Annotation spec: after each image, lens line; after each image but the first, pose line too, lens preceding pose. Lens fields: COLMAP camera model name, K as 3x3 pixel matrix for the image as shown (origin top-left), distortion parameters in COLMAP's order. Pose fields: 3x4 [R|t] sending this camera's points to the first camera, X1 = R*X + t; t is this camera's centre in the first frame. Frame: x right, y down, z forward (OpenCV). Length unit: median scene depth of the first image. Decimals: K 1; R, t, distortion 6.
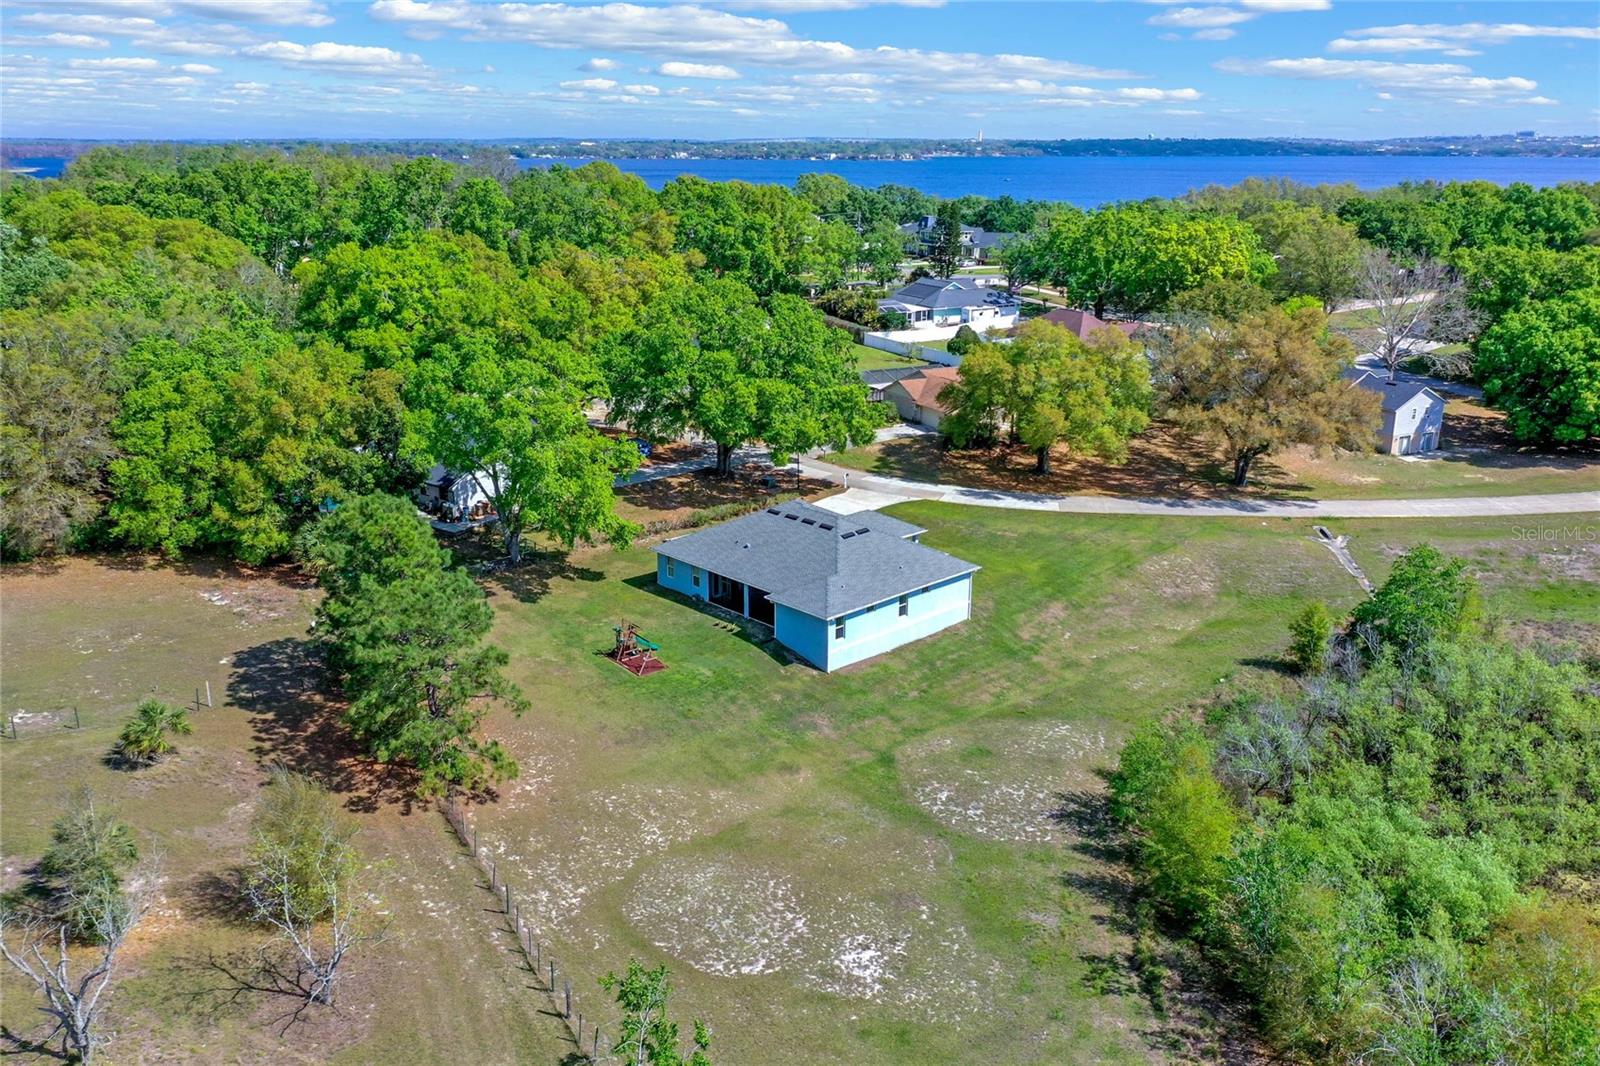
lens RADIAL K [[1258.8, 0, 800.0], [0, 1258.8, 533.0], [0, 0, 1]] dist [0.004603, -0.000851]
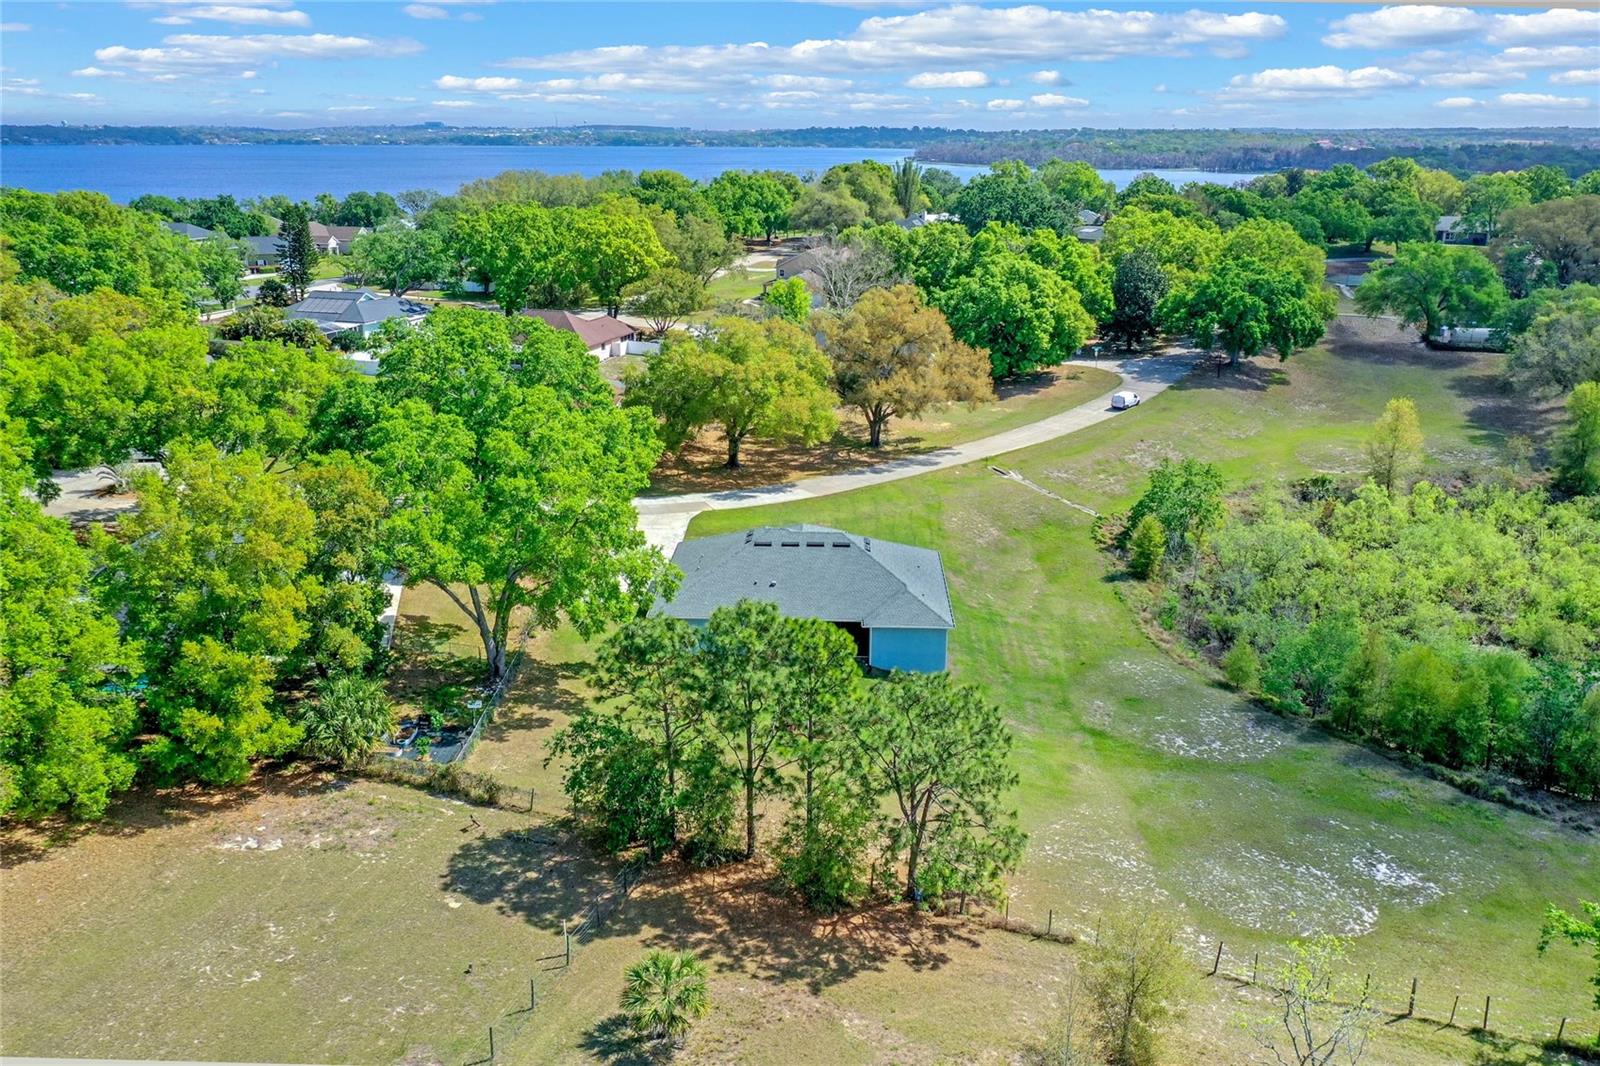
lens RADIAL K [[1258.8, 0, 800.0], [0, 1258.8, 533.0], [0, 0, 1]] dist [0.004603, -0.000851]
pose [[0.724468, -0.205690, 0.657904, -0.447463], [0.201368, 0.975960, 0.083387, -0.070140], [-0.659240, 0.072069, 0.748471, 0.212740]]
